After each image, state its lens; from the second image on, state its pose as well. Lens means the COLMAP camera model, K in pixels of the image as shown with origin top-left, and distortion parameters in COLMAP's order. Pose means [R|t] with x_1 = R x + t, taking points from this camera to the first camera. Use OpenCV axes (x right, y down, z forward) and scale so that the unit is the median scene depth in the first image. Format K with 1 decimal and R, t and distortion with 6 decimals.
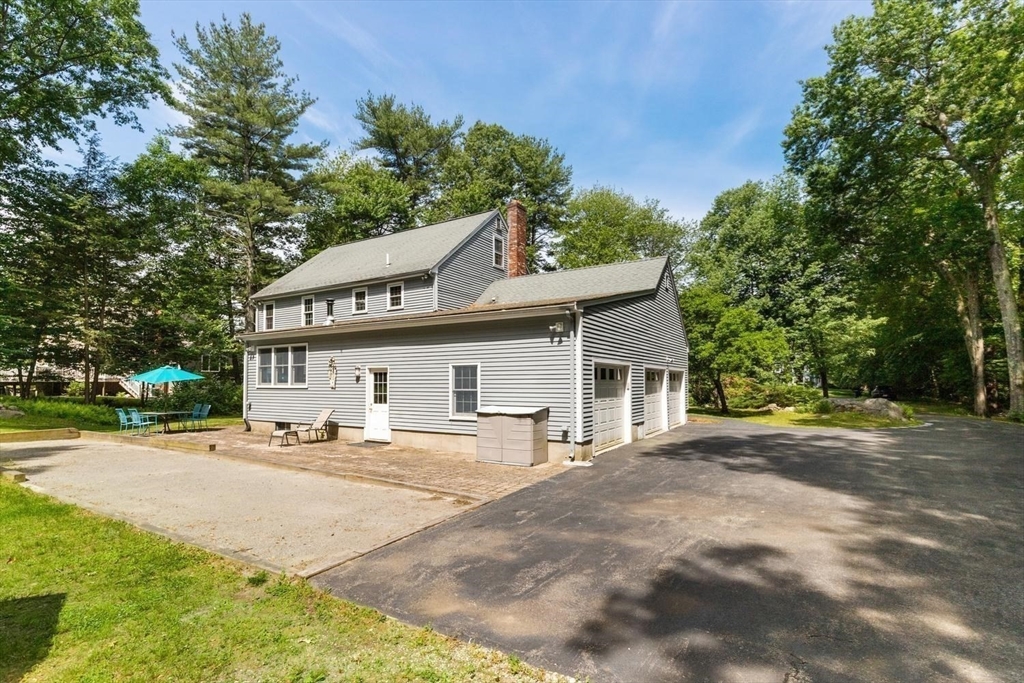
lens RADIAL K [[470.6, 0, 509.5], [0, 470.6, 376.2], [0, 0, 1]] dist [0.012994, 0.000149]
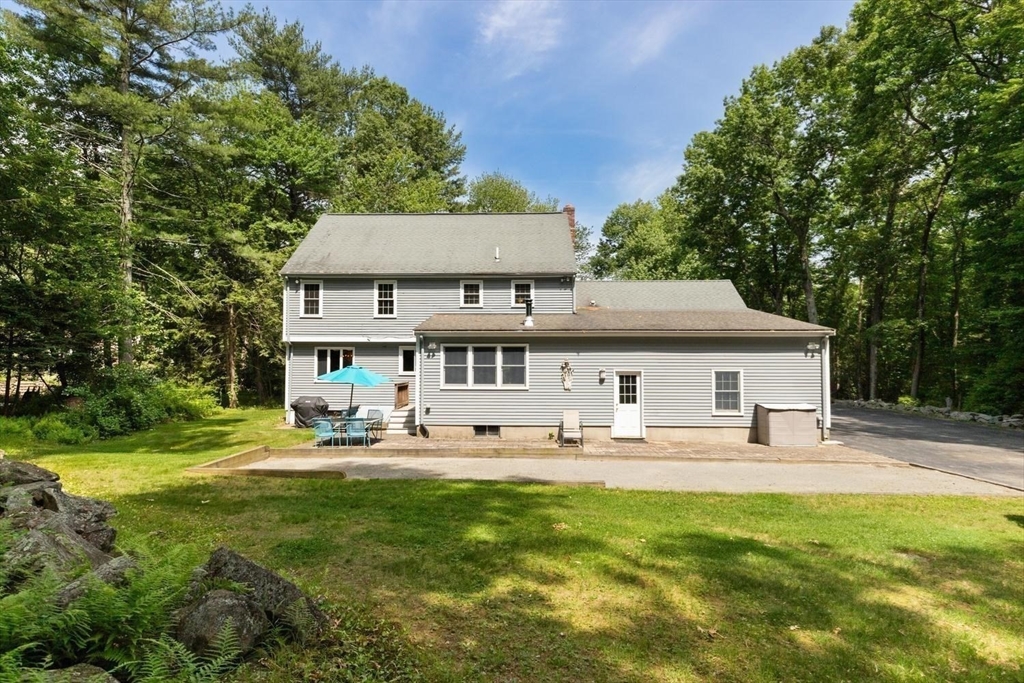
lens RADIAL K [[560.5, 0, 505.3], [0, 560.5, 340.4], [0, 0, 1]] dist [-0.001789, -0.000124]
pose [[0.868529, 0.029654, 0.494751, -1.171211], [-0.011244, 0.999131, -0.040146, -0.033616], [-0.495511, 0.029305, 0.868107, 0.004159]]
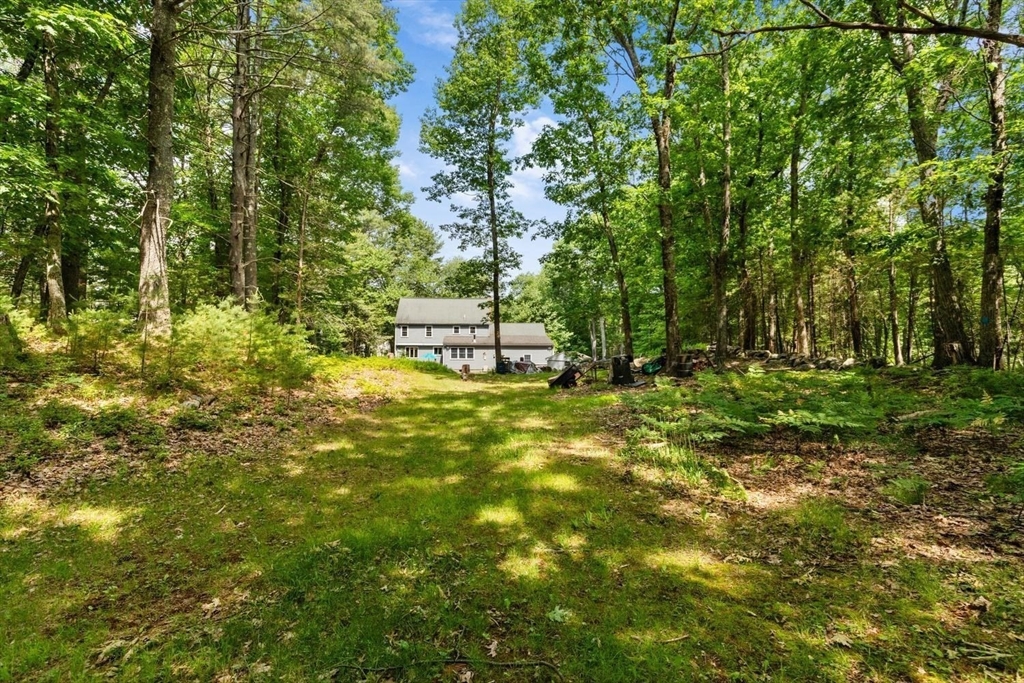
lens RADIAL K [[470.6, 0, 512.4], [0, 470.6, 346.5], [0, 0, 1]] dist [0.012994, 0.000149]
pose [[0.803455, 0.010792, 0.595267, -2.611884], [-0.014841, 0.999888, 0.001904, -0.097621], [-0.595180, -0.010364, 0.803525, -2.317942]]
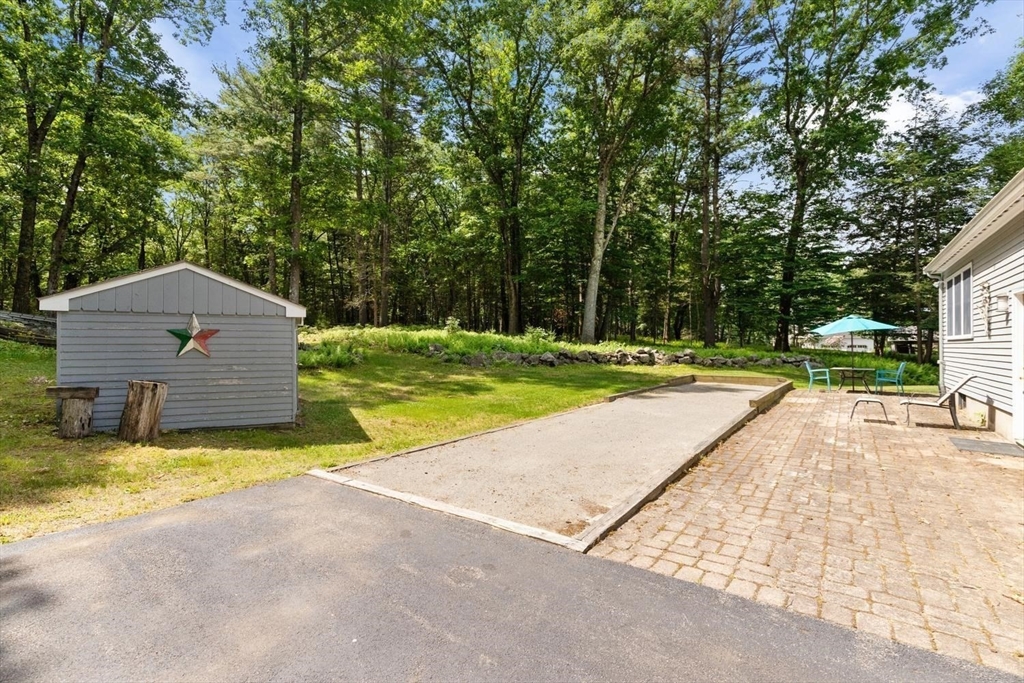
lens RADIAL K [[470.6, 0, 509.9], [0, 470.6, 342.0], [0, 0, 1]] dist [0.012994, 0.000149]
pose [[-0.084998, -0.004182, -0.996372, 0.239896], [0.007550, 0.999960, -0.004842, 0.031371], [0.996353, -0.007934, -0.084963, 0.527734]]
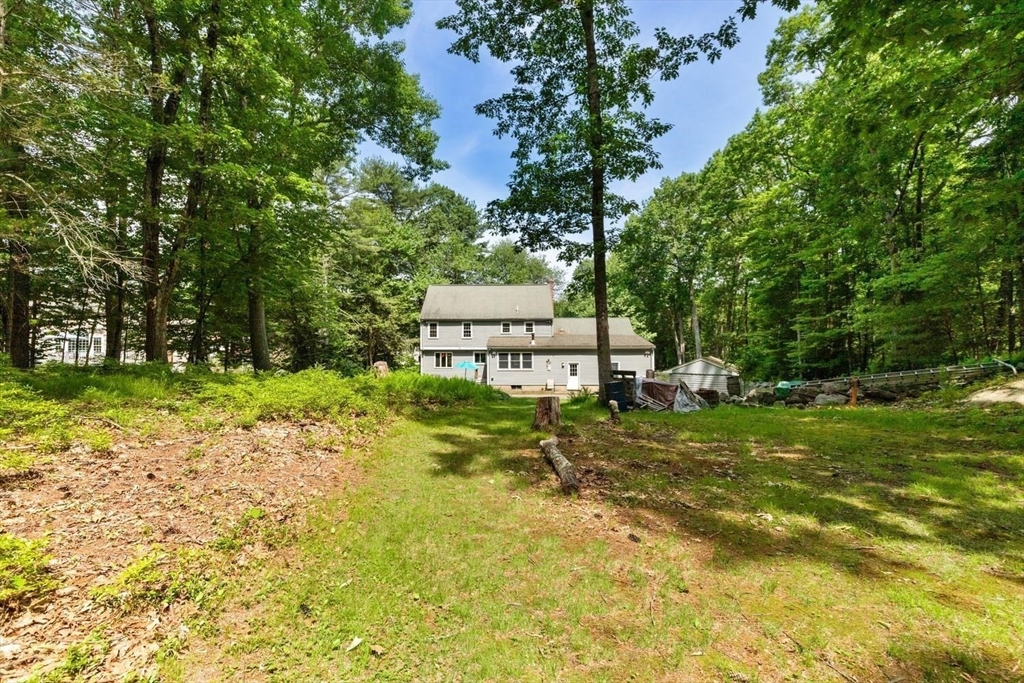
lens RADIAL K [[470.6, 0, 507.6], [0, 470.6, 346.1], [0, 0, 1]] dist [0.012994, 0.000149]
pose [[0.863303, 0.013078, 0.504516, -1.963789], [-0.007917, 0.999892, -0.012372, -0.077403], [-0.504624, 0.006687, 0.863313, -1.141425]]
